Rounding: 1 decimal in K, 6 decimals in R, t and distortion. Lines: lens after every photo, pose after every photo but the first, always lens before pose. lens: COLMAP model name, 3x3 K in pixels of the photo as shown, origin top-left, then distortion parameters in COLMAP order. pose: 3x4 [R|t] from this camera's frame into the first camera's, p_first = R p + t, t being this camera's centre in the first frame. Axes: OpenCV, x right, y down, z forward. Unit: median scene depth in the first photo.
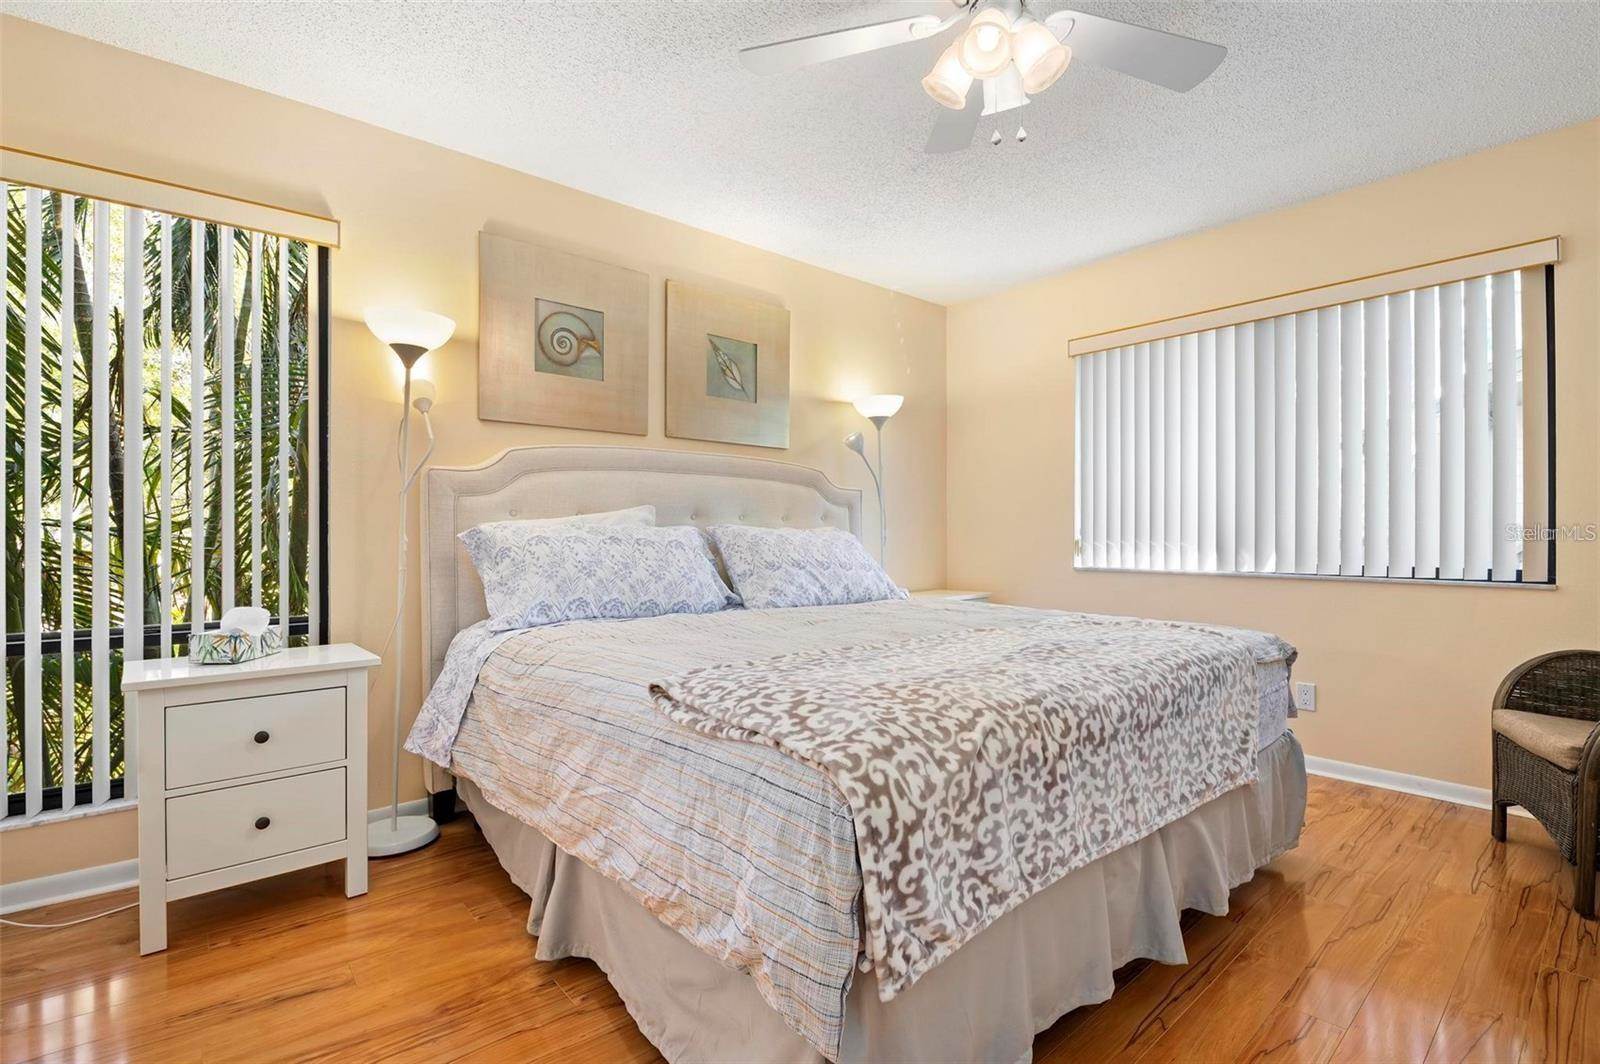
lens RADIAL K [[750.7, 0, 800.3], [0, 750.7, 531.5], [0, 0, 1]] dist [-0.000898, -0.000025]
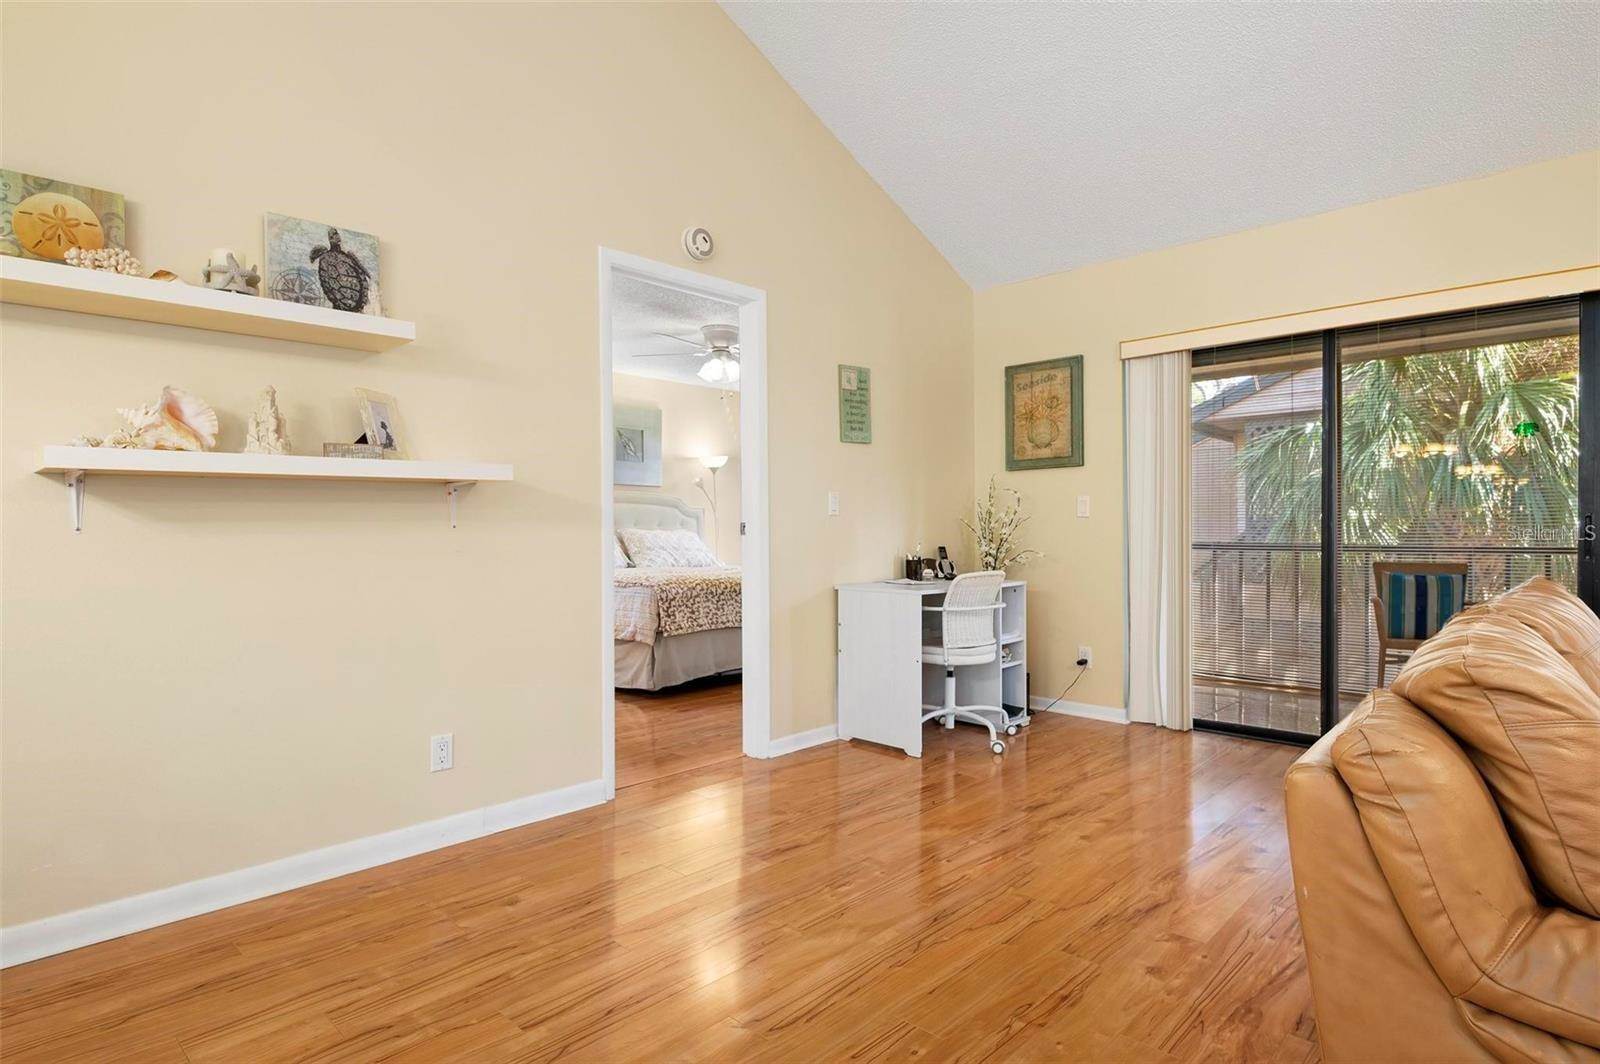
lens RADIAL K [[859.4, 0, 801.4], [0, 859.4, 537.1], [0, 0, 1]] dist [0.001479, 0.000009]
pose [[0.994480, -0.005842, 0.104760, 0.139953], [0.005290, 0.999971, 0.005541, 0.002344], [-0.104789, -0.004956, 0.994482, -1.504047]]
